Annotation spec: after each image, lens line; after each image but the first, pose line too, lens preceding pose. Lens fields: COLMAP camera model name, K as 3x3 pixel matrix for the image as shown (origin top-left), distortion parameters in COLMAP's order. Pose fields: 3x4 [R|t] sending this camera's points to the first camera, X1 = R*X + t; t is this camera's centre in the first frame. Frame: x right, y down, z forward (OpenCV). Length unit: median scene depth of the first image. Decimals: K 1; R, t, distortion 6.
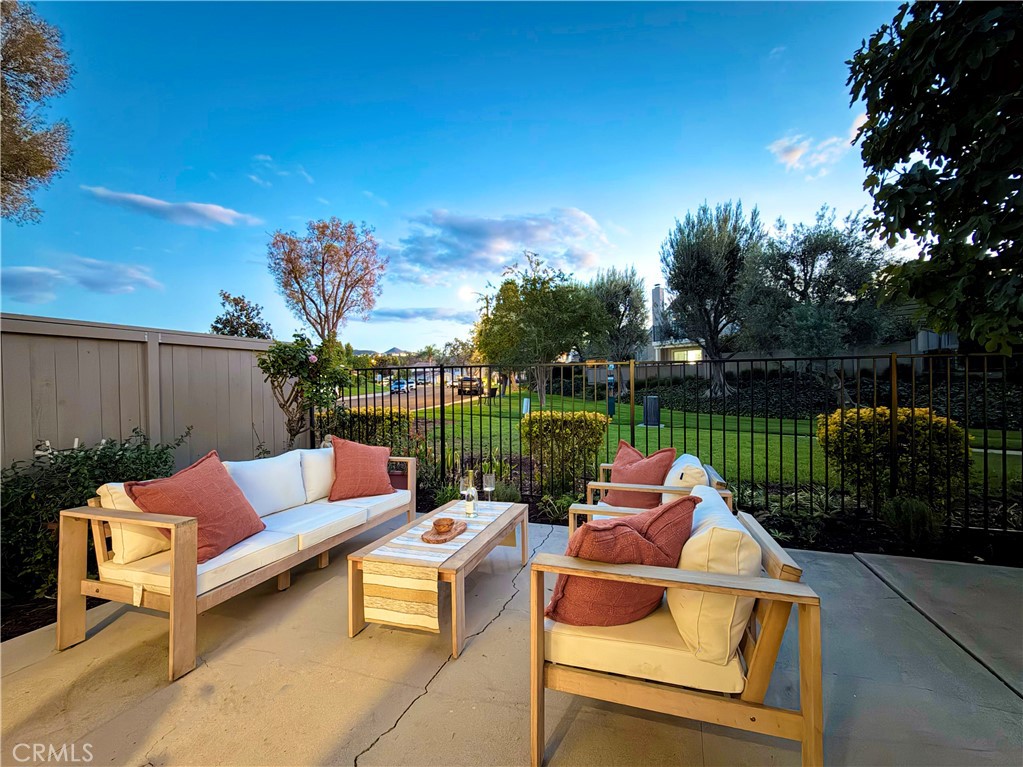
lens RADIAL K [[436.3, 0, 511.5], [0, 436.3, 383.5], [0, 0, 1]] dist [-0.001534, -0.000219]
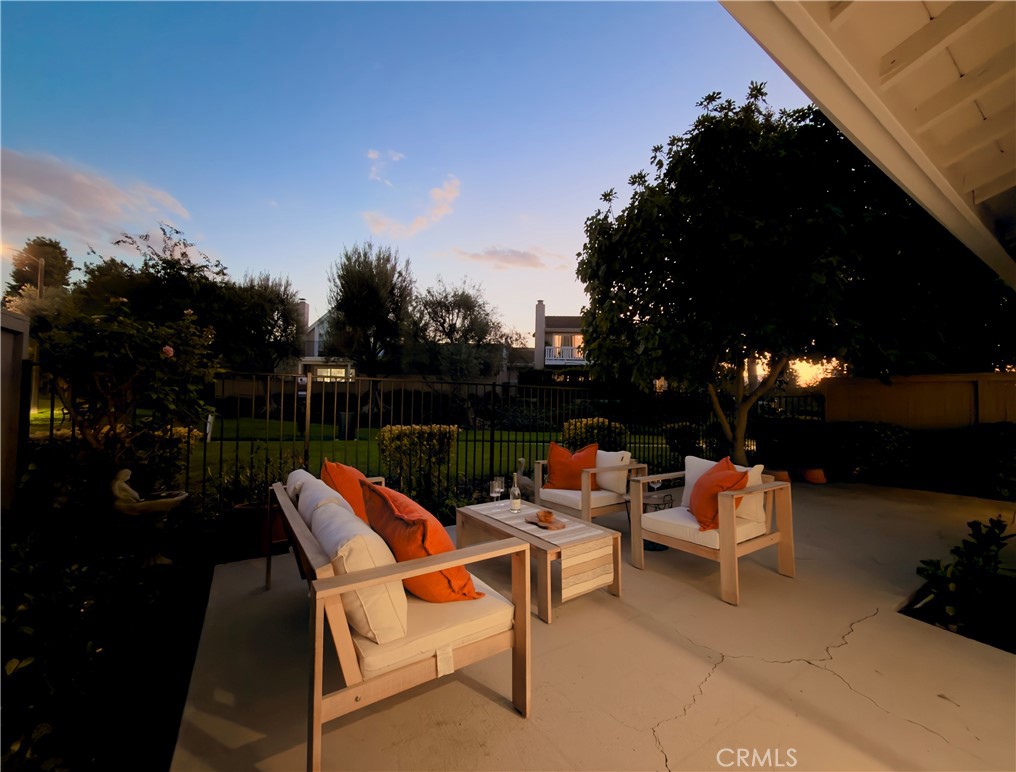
lens RADIAL K [[418.2, 0, 508.0], [0, 418.2, 386.0], [0, 0, 1]] dist [0.003137, 0.000179]
pose [[0.603112, 0.050775, 0.796039, -0.189863], [-0.027521, 0.998702, -0.042851, 0.002430], [-0.797181, 0.003937, 0.603727, 0.061101]]
